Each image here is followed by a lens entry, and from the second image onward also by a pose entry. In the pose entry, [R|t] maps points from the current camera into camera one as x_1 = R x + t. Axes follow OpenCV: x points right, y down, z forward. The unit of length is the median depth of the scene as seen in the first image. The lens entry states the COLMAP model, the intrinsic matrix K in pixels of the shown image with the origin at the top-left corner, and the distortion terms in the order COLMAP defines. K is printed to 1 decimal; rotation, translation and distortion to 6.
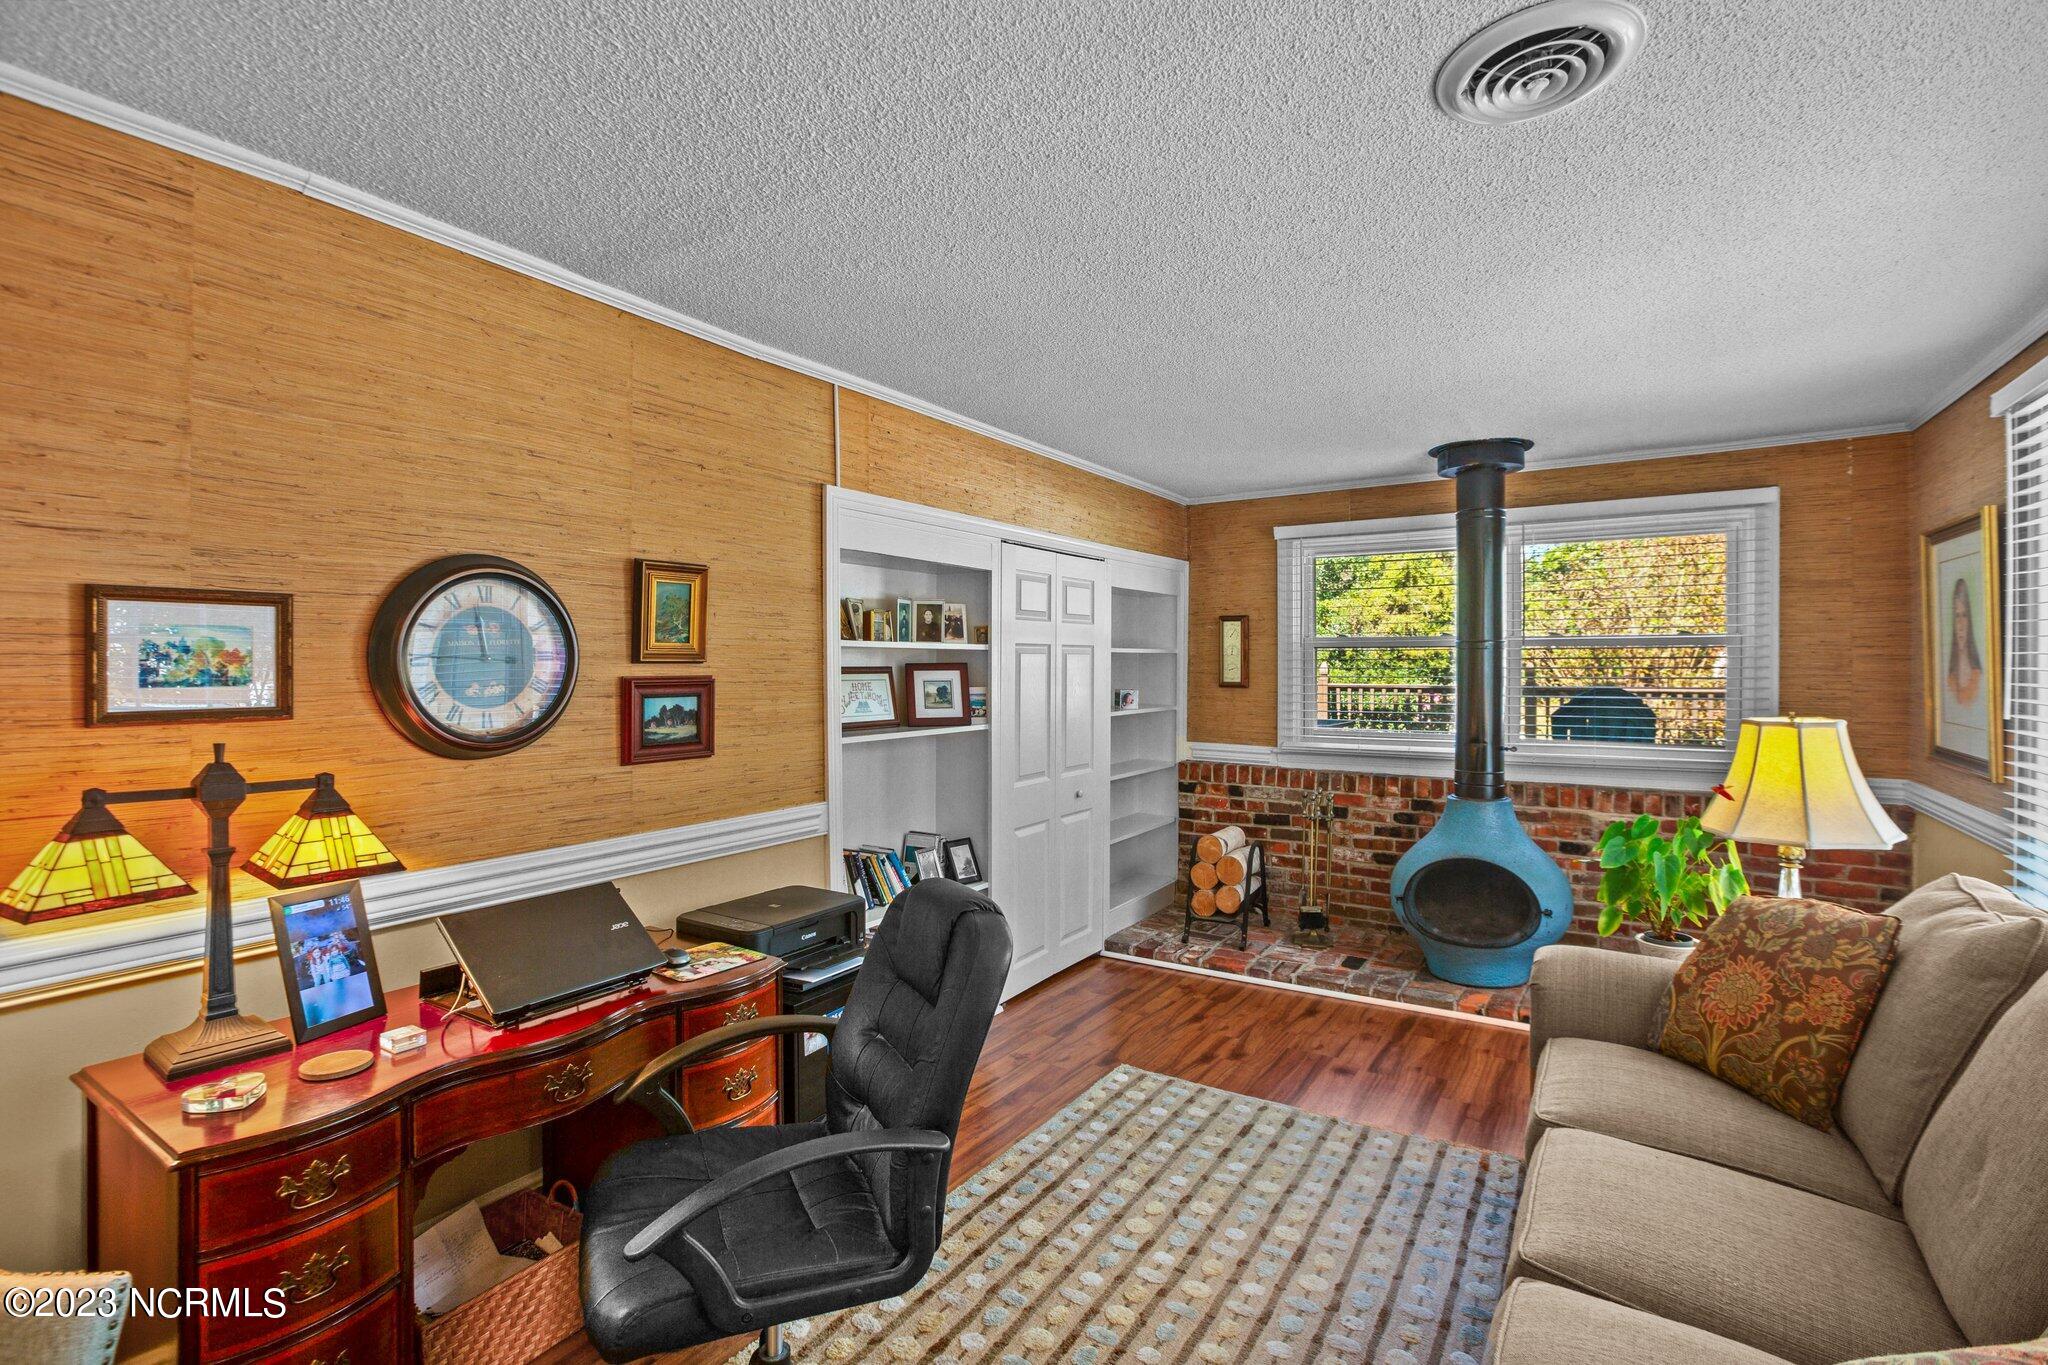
lens RADIAL K [[941.2, 0, 1015.6], [0, 941.2, 676.4], [0, 0, 1]] dist [-0.003633, -0.000165]
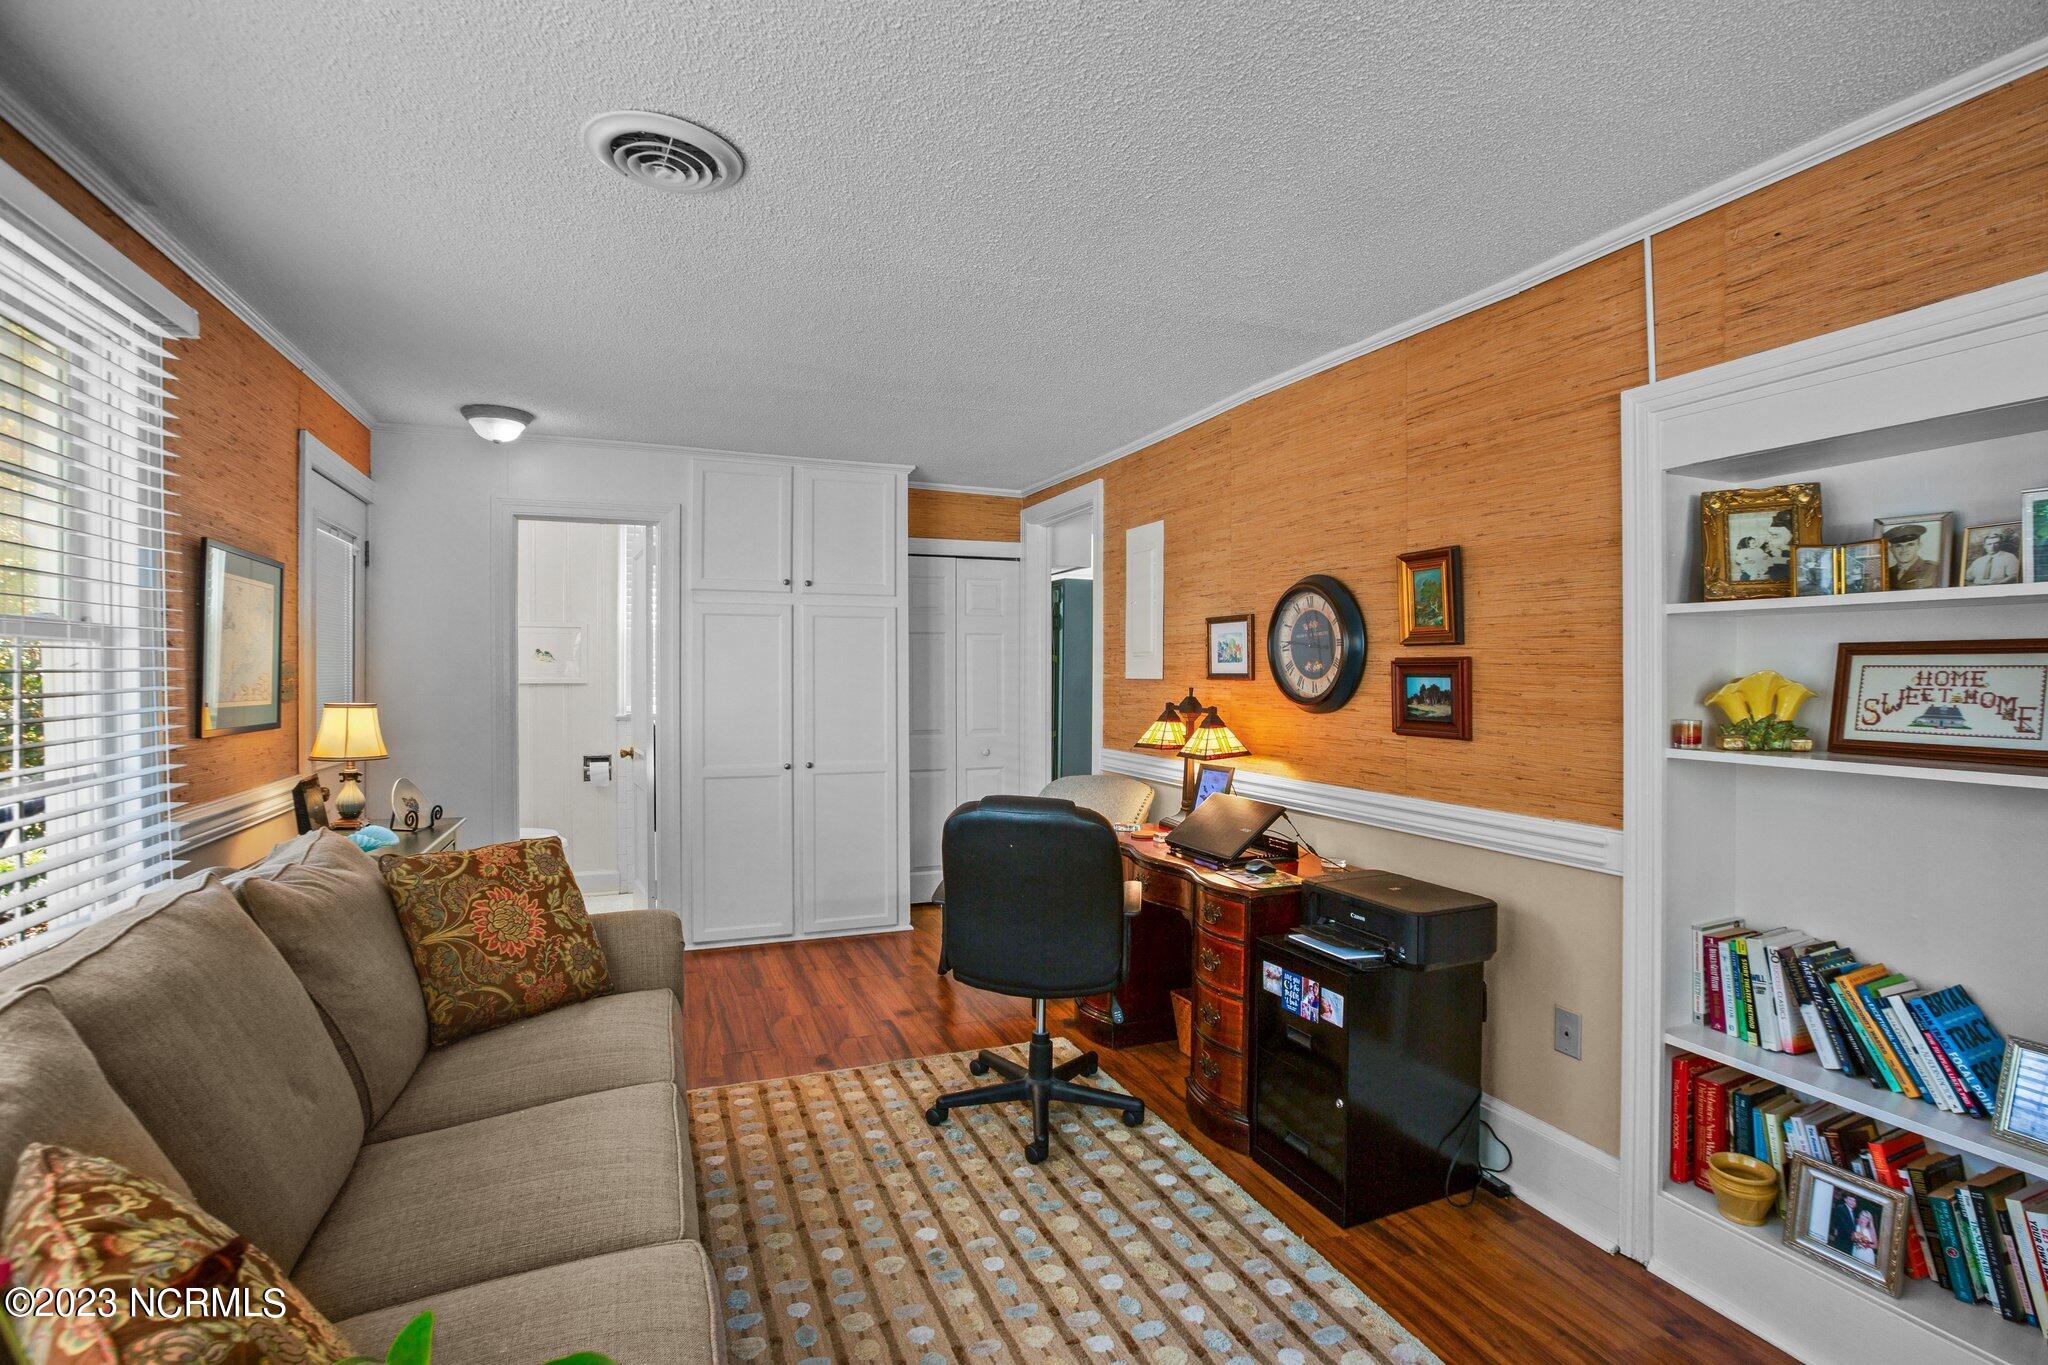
lens RADIAL K [[941.2, 0, 1019.2], [0, 941.2, 666.1], [0, 0, 1]] dist [-0.003633, -0.000165]
pose [[-0.551795, 0.003006, -0.833974, 0.800820], [-0.005711, 0.999956, 0.007382, 0.004713], [0.833960, 0.008836, -0.551754, 1.242447]]
